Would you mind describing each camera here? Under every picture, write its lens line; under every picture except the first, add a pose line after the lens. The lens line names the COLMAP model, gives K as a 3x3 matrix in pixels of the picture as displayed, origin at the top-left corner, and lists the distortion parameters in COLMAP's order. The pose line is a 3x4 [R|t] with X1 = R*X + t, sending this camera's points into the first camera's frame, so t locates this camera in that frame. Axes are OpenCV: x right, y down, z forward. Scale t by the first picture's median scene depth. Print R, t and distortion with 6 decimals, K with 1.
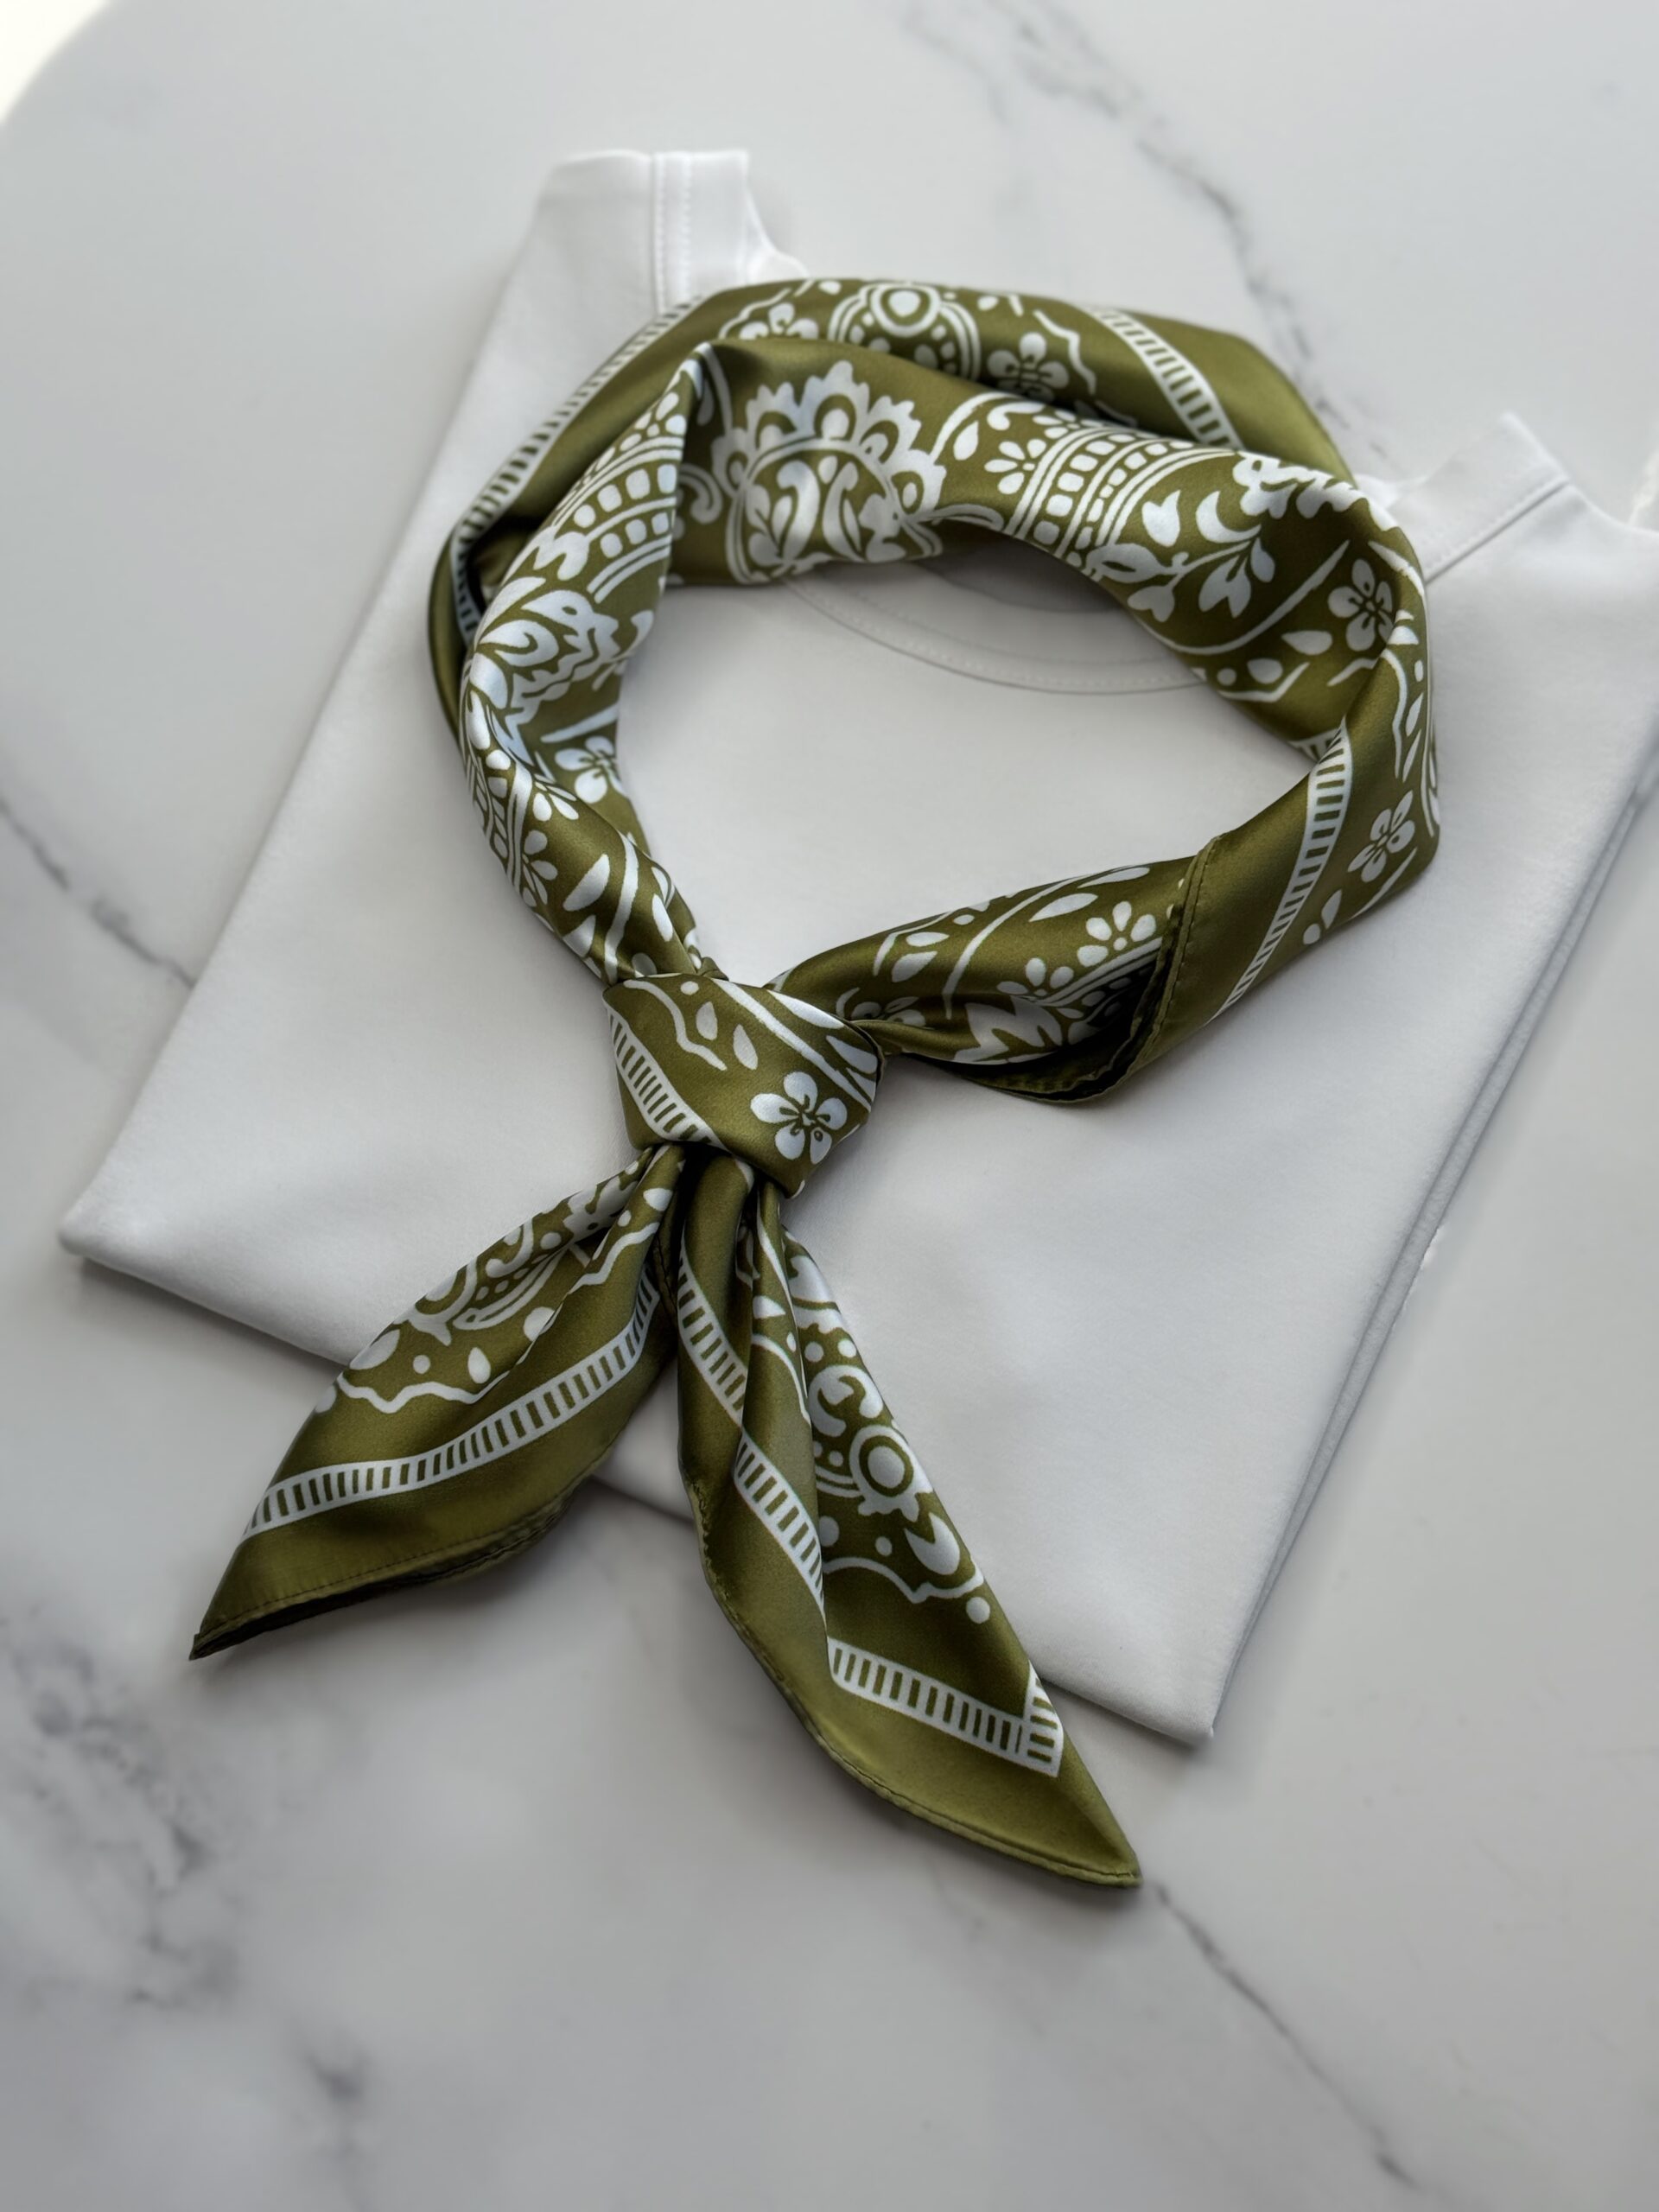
lens RADIAL K [[3238.8, 0, 856.2], [0, 3238.8, 1107.1], [0, 0, 1]] dist [0.182506, -0.533175]
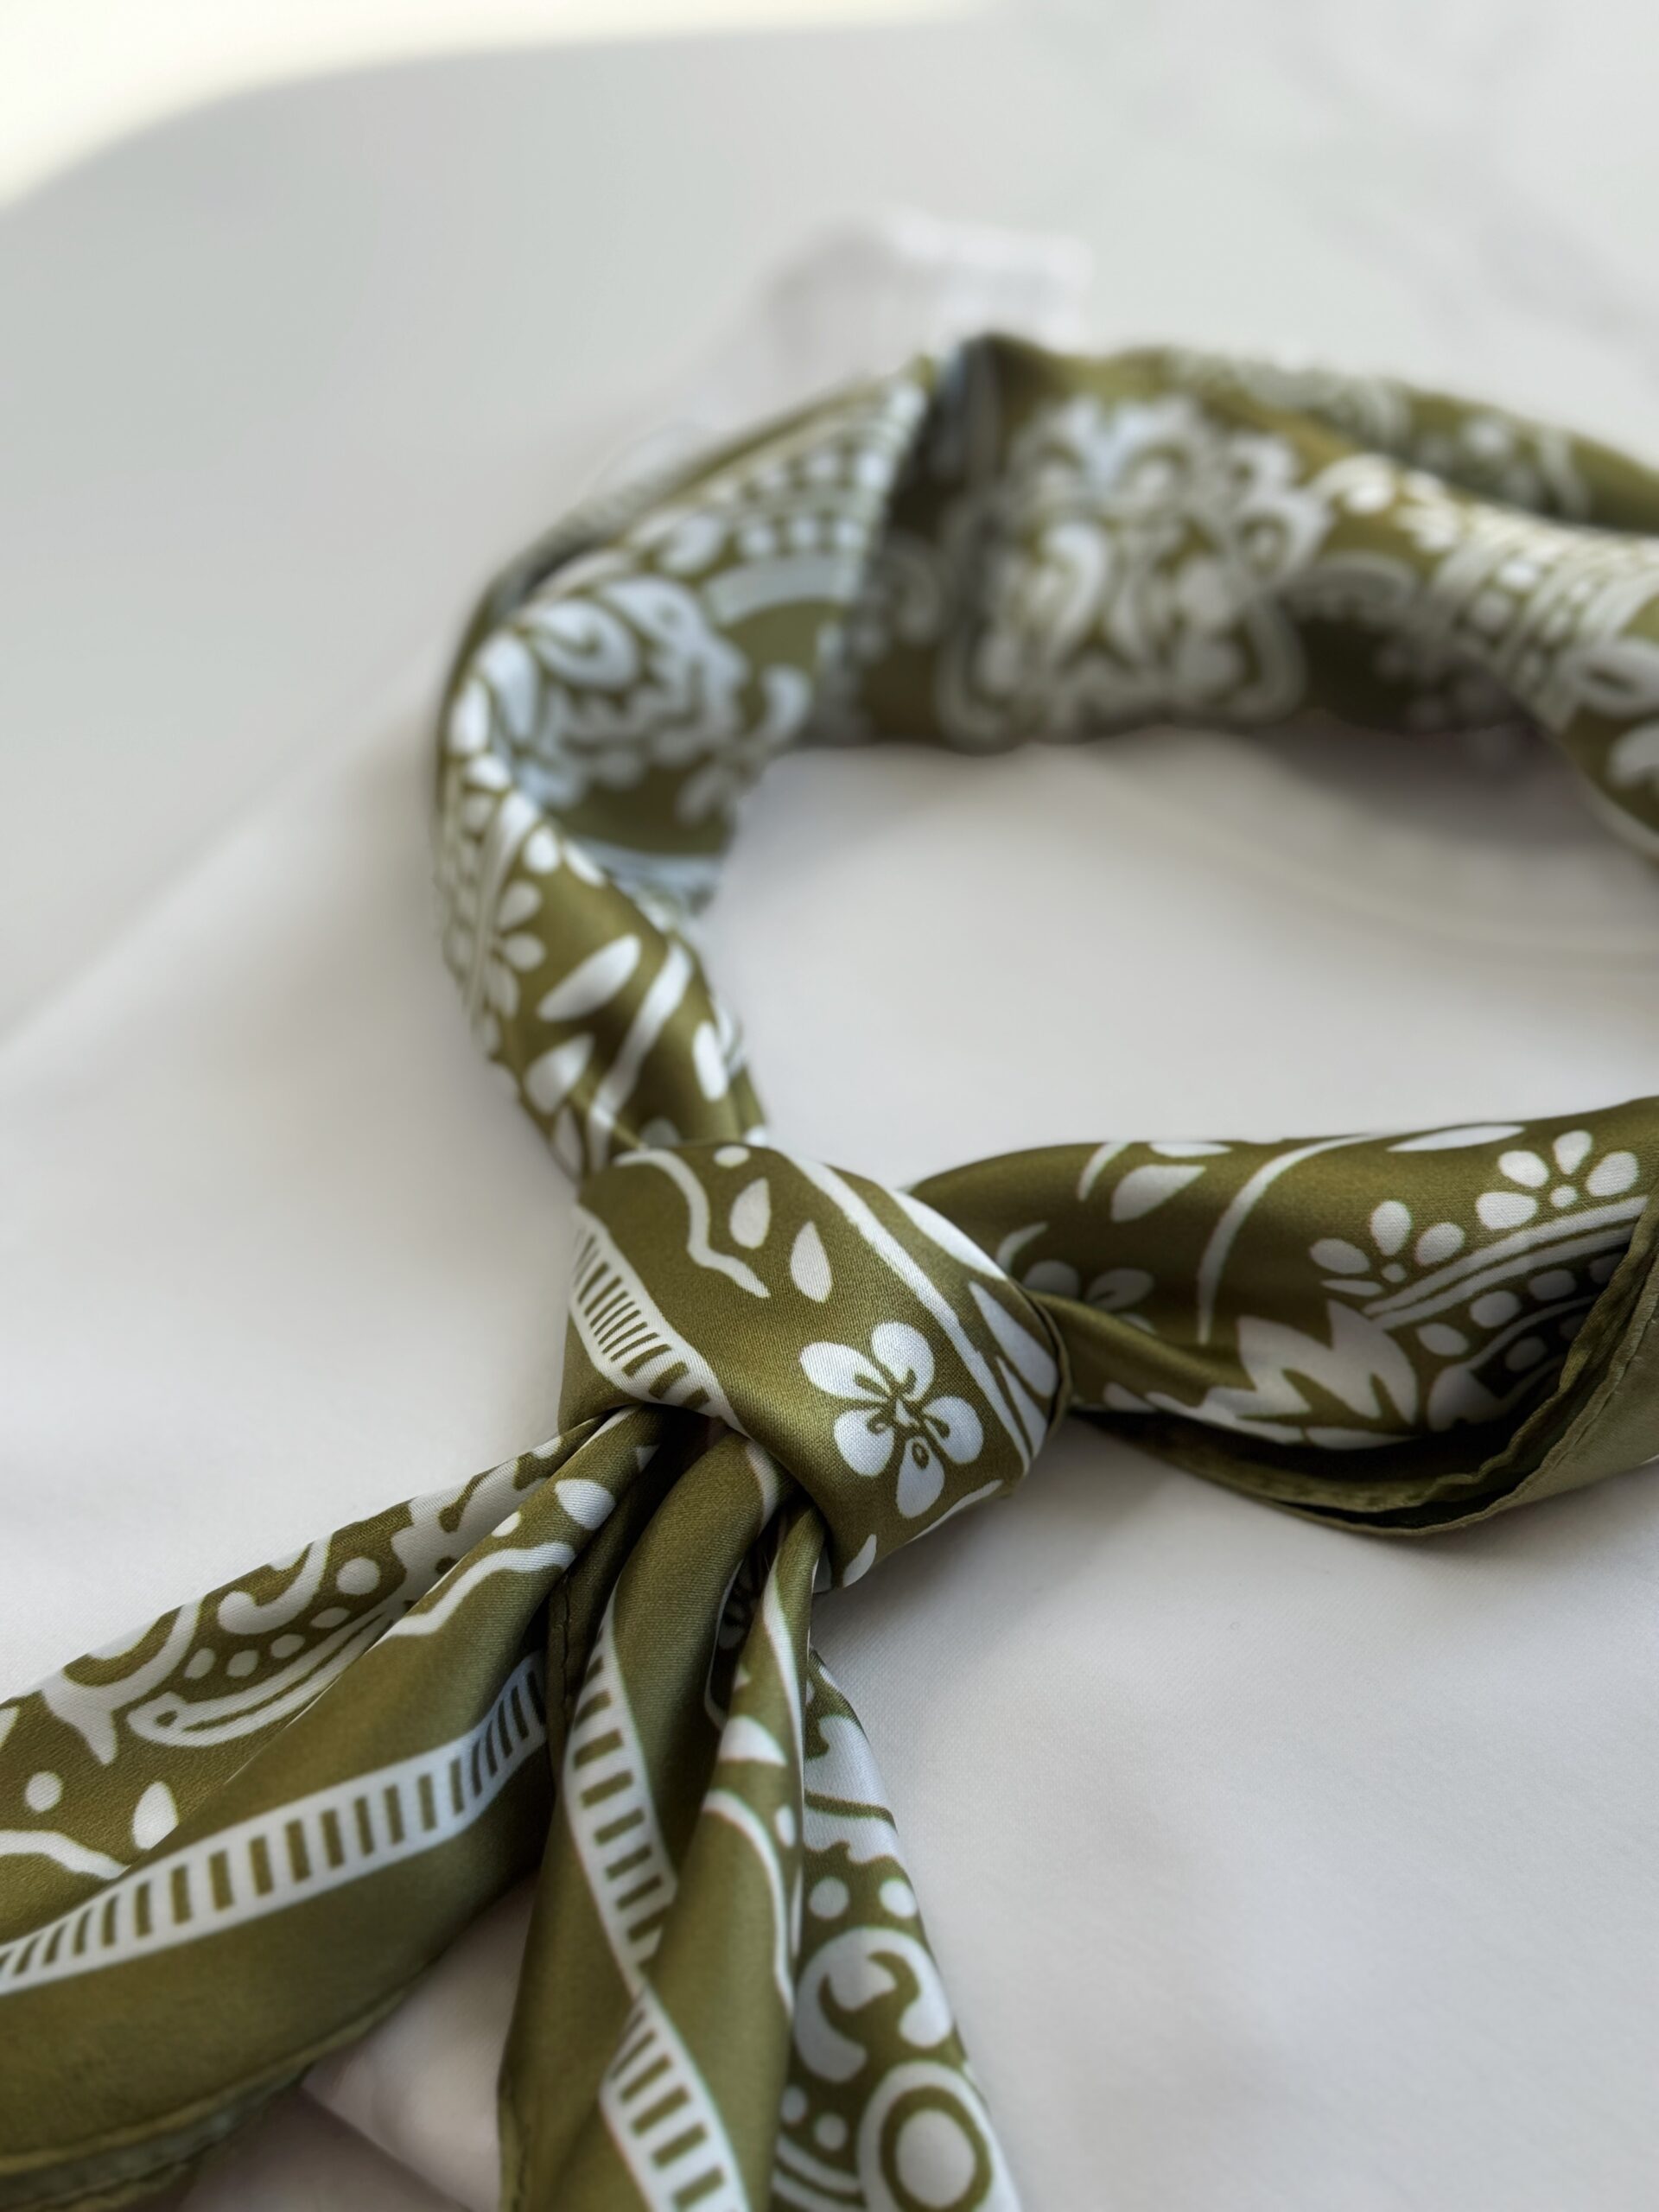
lens RADIAL K [[3238.8, 0, 856.2], [0, 3238.8, 1107.1], [0, 0, 1]] dist [0.182506, -0.533175]
pose [[0.981475, 0.164091, -0.098903, 0.019601], [-0.190409, 0.892700, -0.408450, 0.167778], [0.021267, 0.419715, 0.907407, 0.512300]]
